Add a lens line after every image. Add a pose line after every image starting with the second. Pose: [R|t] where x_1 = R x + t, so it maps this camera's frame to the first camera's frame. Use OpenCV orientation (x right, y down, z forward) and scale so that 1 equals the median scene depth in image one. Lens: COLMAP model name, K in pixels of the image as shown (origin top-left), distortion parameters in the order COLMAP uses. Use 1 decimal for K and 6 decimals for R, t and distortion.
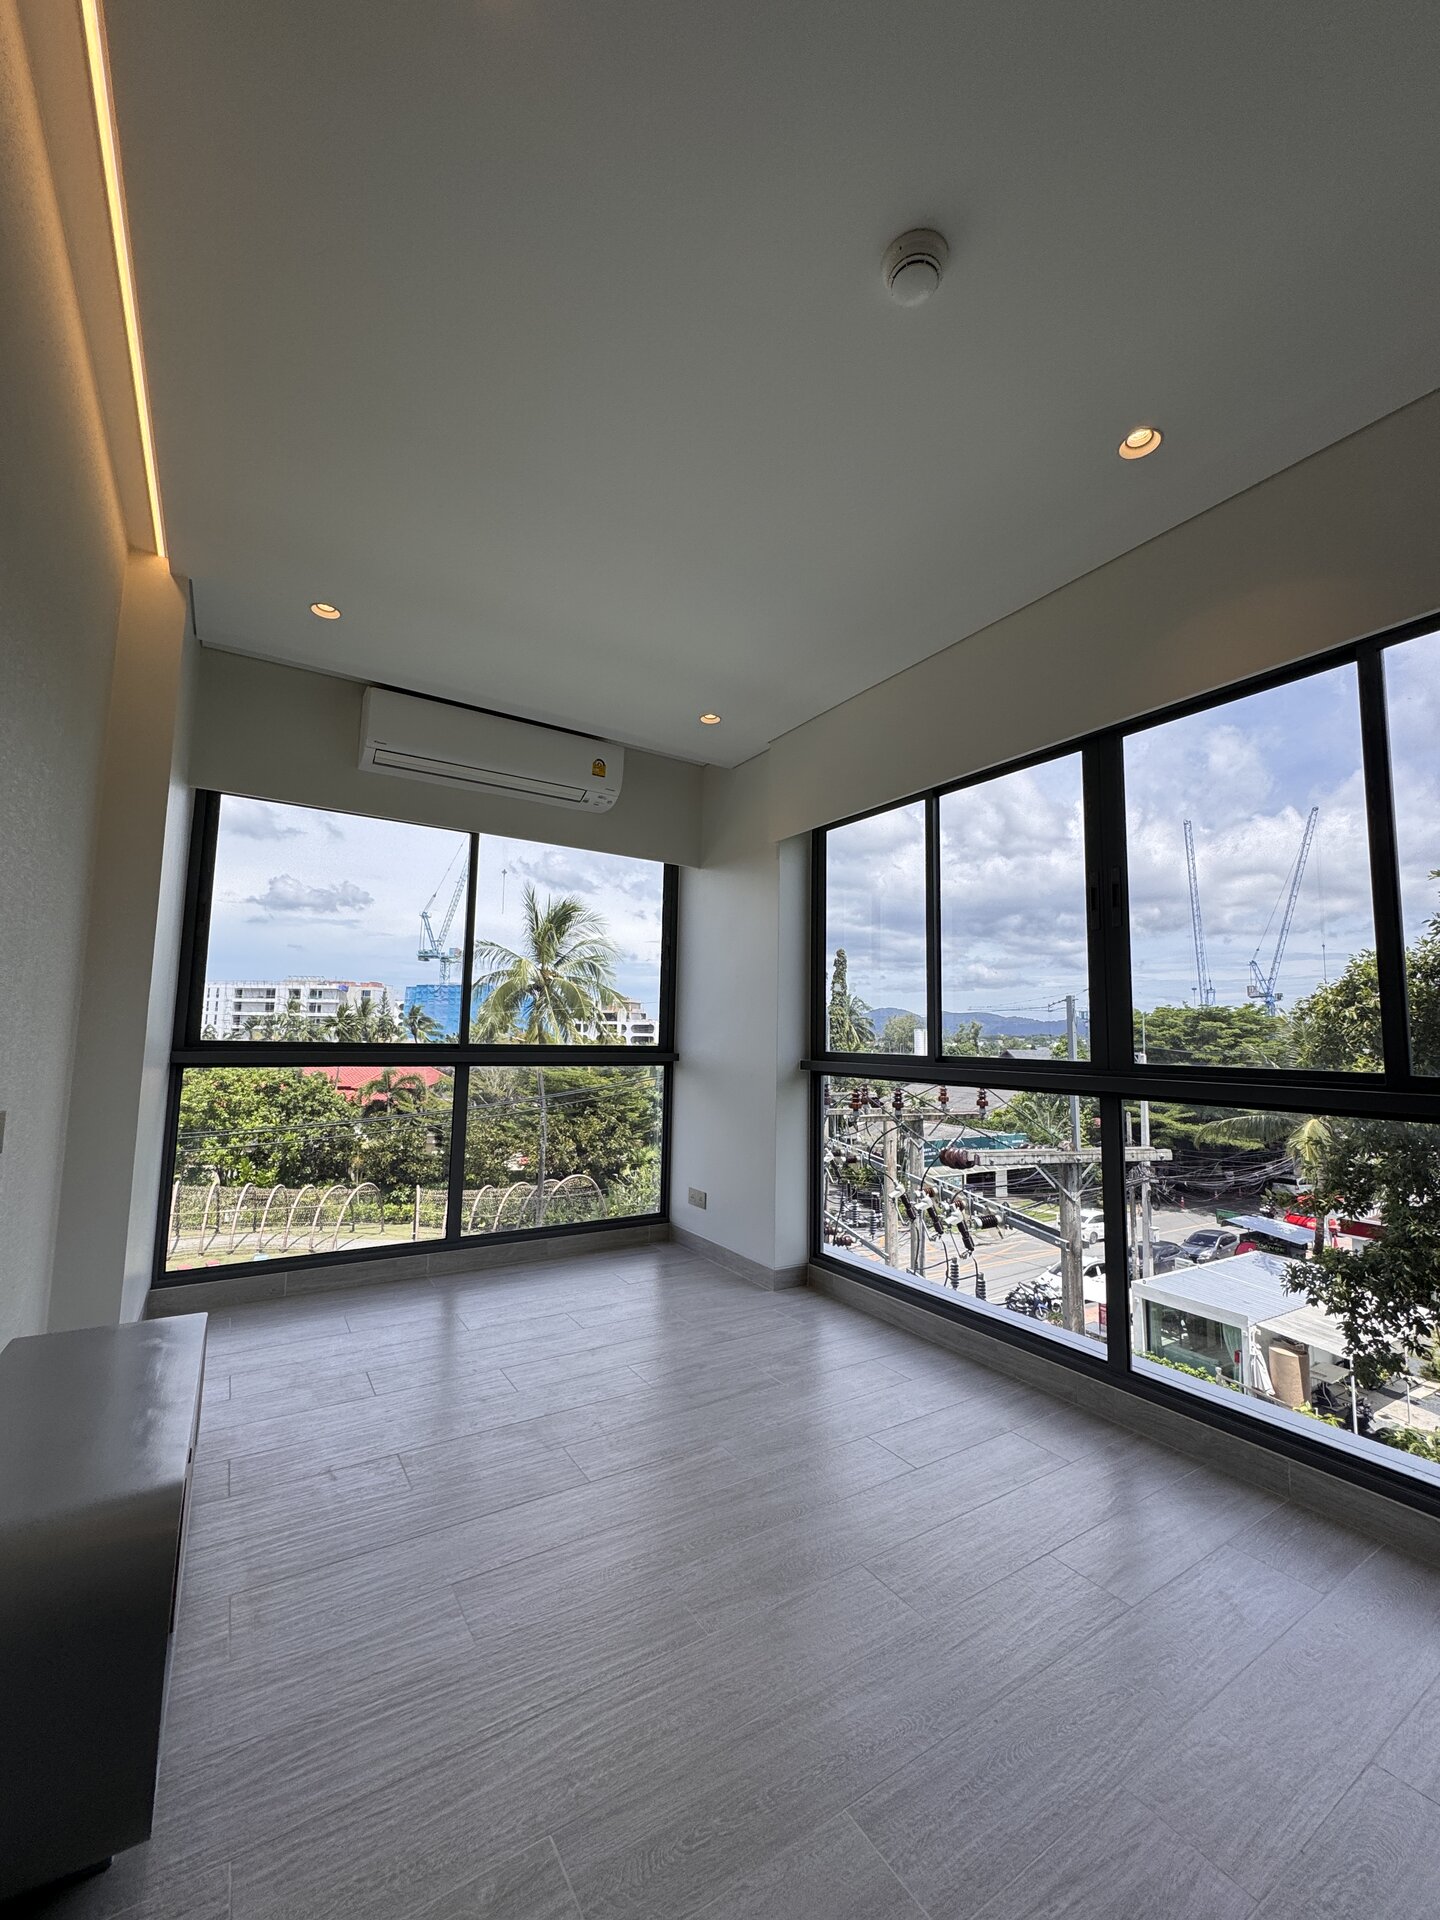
lens RADIAL K [[763.6, 0, 719.2], [0, 763.6, 958.0], [0, 0, 1]] dist [-0.003337, 0.000602]
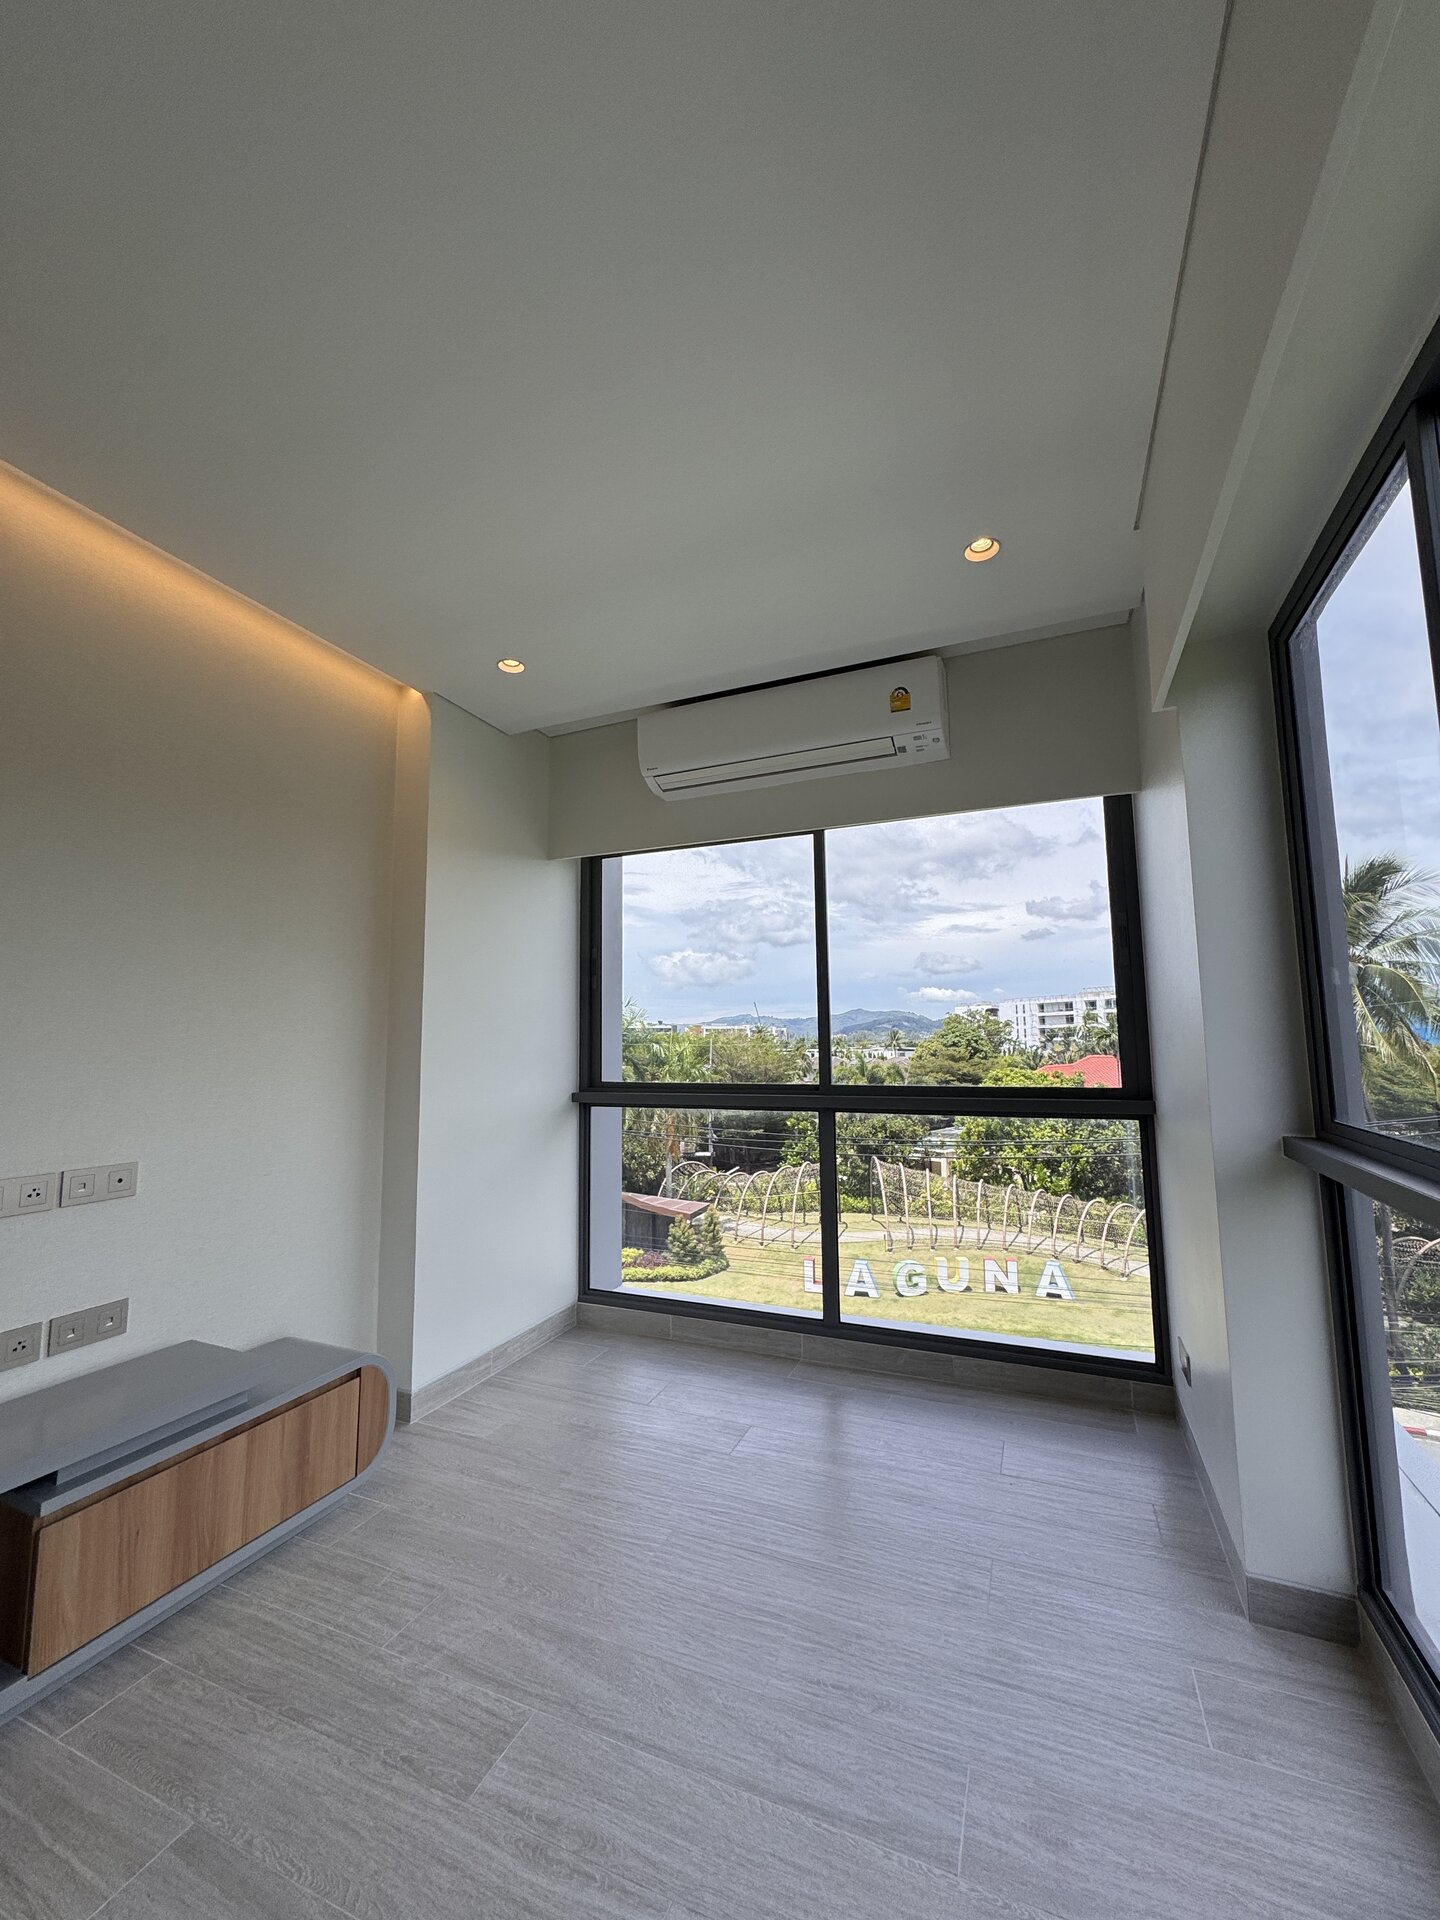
lens RADIAL K [[763.6, 0, 717.7], [0, 763.6, 960.2], [0, 0, 1]] dist [-0.003337, 0.000602]
pose [[0.565070, -0.113859, -0.817149, 0.025952], [0.105988, 0.992243, -0.064964, 0.001697], [0.818207, -0.049899, 0.572755, 0.038432]]
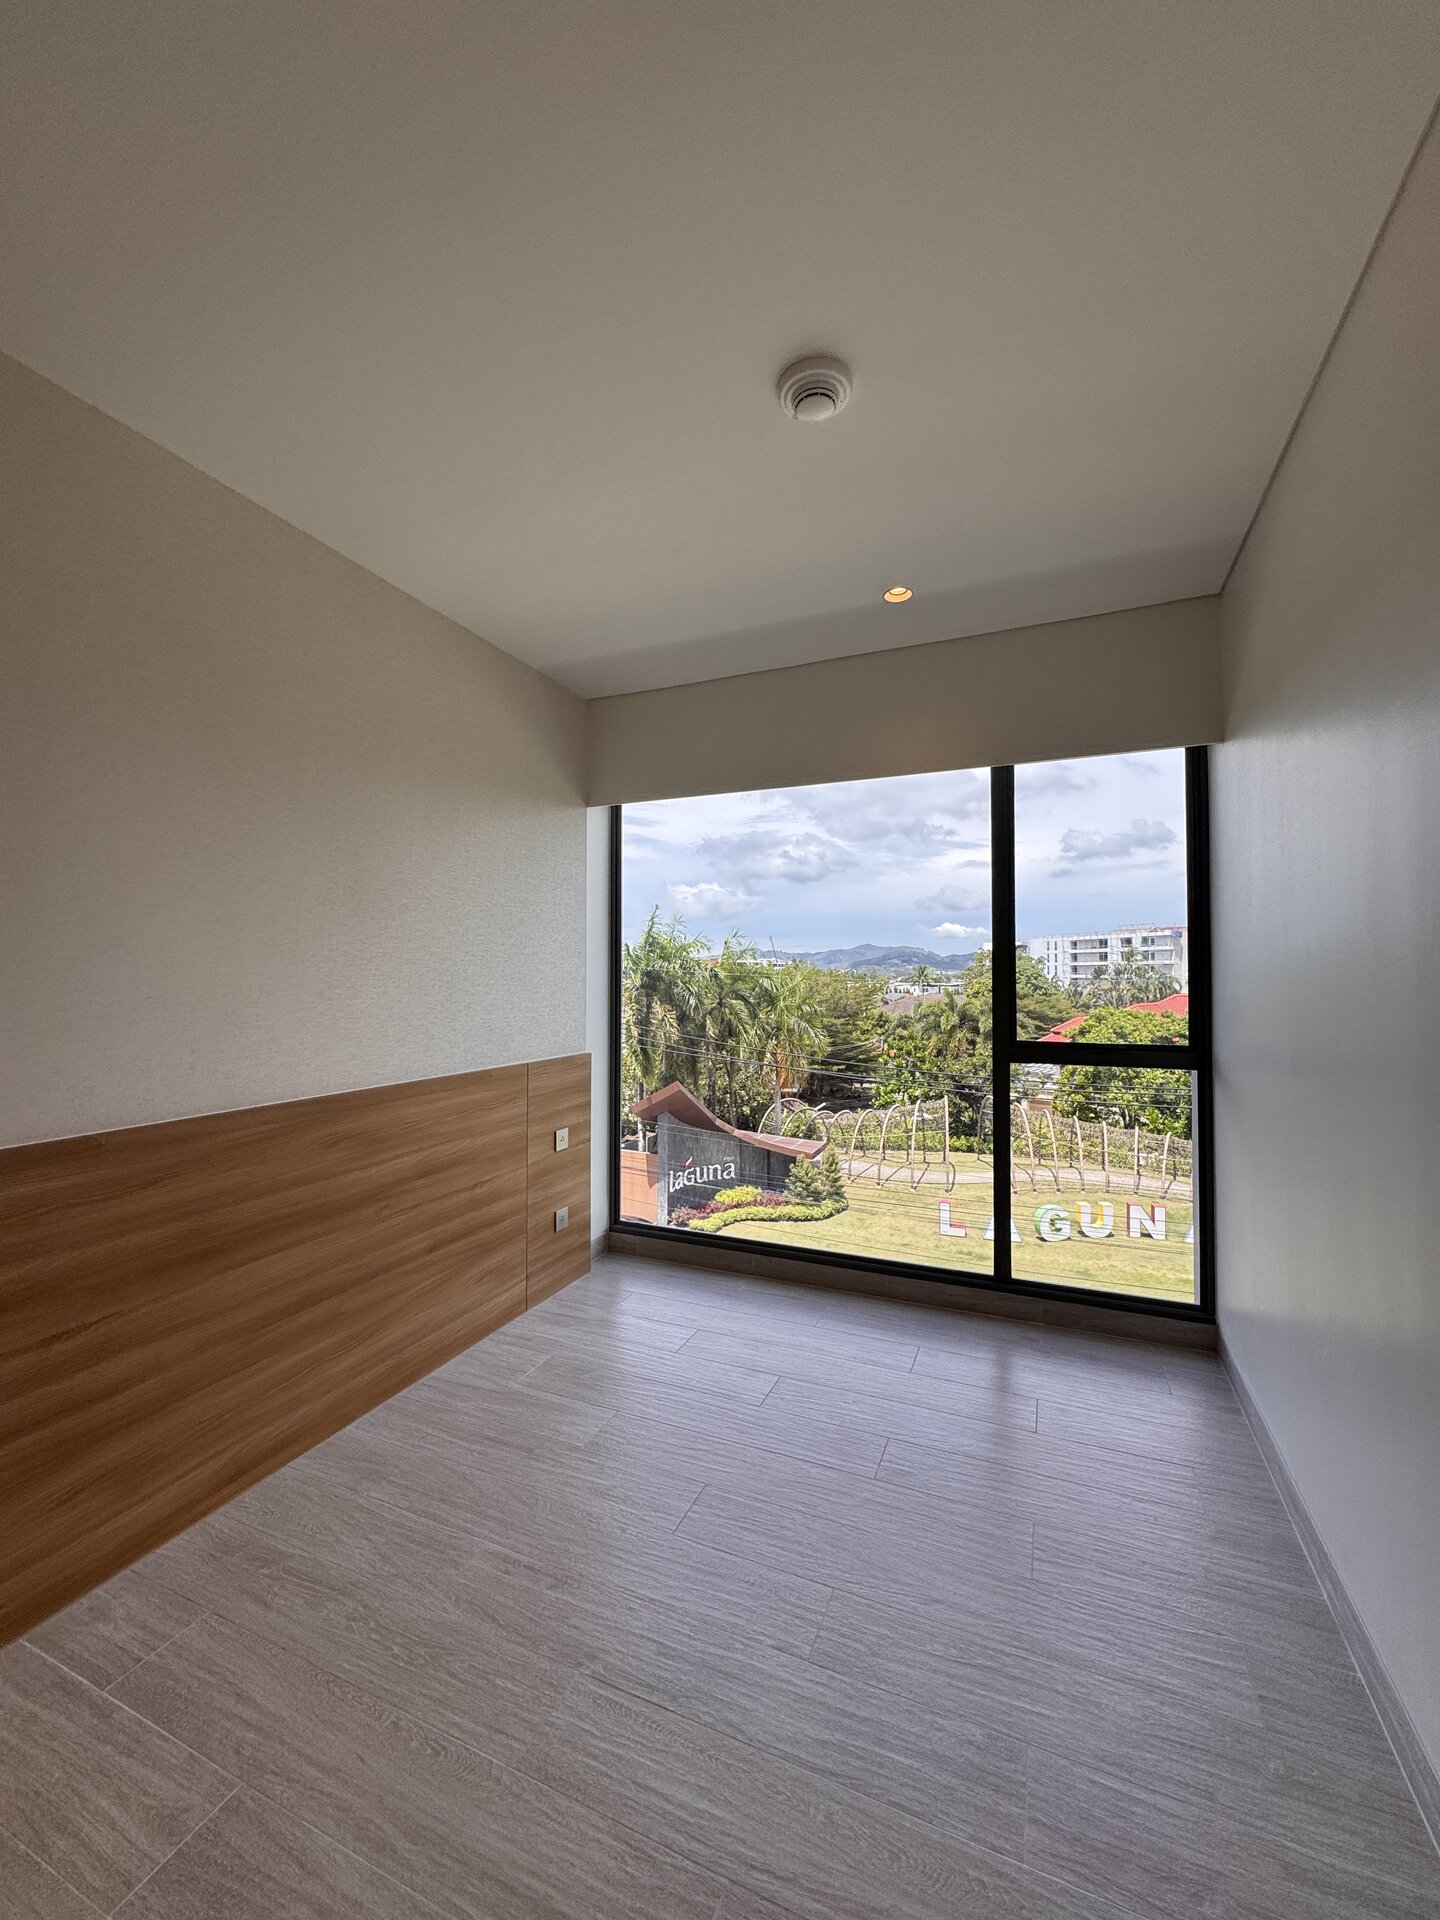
lens RADIAL K [[763.6, 0, 720.1], [0, 763.6, 957.9], [0, 0, 1]] dist [-0.003337, 0.000602]
pose [[0.551281, -0.040140, -0.833354, -0.078824], [0.096918, 0.995161, 0.016179, -0.008510], [0.828671, -0.089686, 0.552503, -0.030031]]
